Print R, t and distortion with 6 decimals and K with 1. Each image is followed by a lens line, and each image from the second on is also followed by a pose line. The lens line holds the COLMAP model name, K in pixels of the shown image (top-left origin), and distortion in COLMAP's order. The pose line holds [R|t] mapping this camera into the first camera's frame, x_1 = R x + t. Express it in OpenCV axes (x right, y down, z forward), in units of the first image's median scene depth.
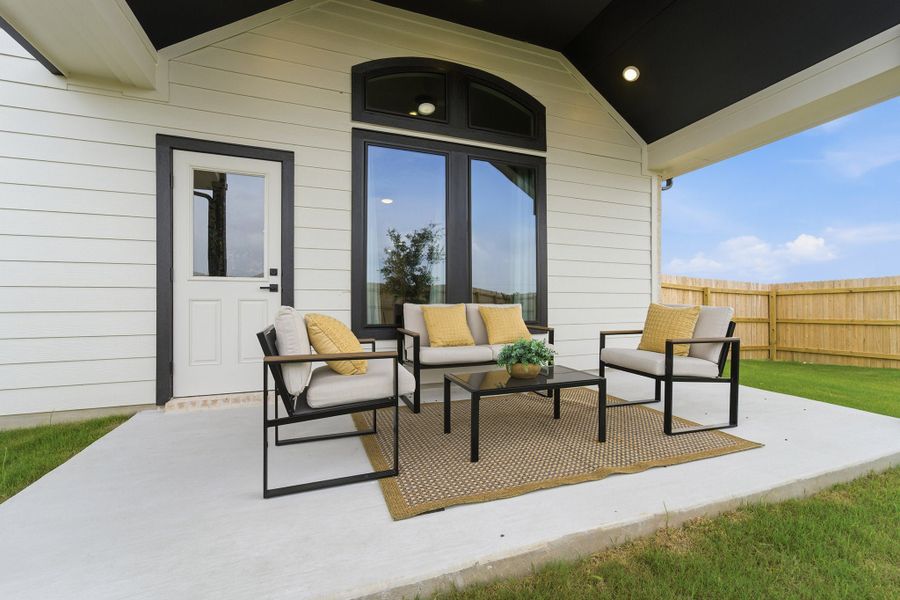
lens RADIAL K [[369.6, 0, 444.4], [0, 369.6, 304.1], [0, 0, 1]] dist [-0.004590, -0.000208]
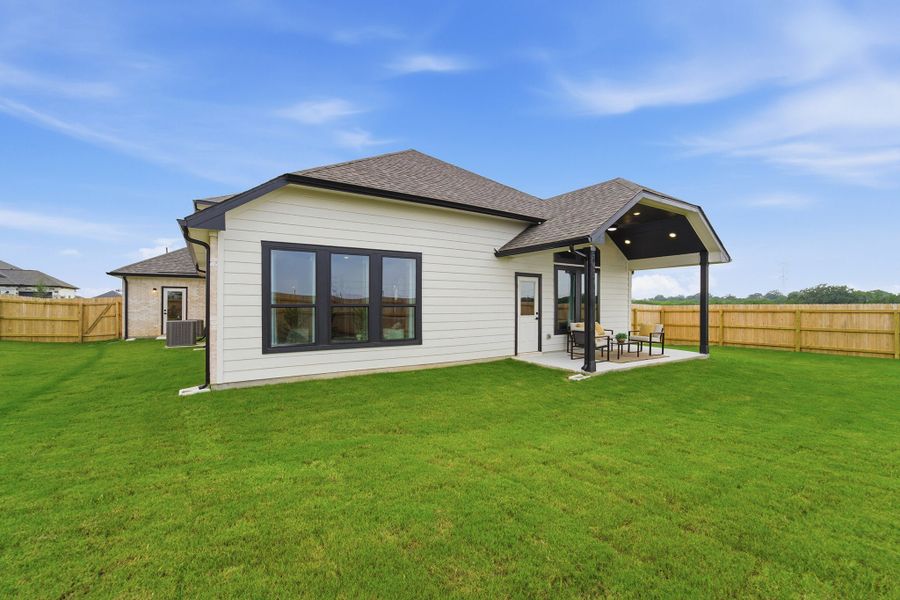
lens RADIAL K [[369.6, 0, 454.1], [0, 369.6, 301.7], [0, 0, 1]] dist [-0.004590, -0.000208]
pose [[0.969452, 0.003279, 0.245259, -1.867511], [0.001371, 0.999823, -0.018788, -0.125912], [-0.245277, 0.018550, 0.969276, -1.794791]]
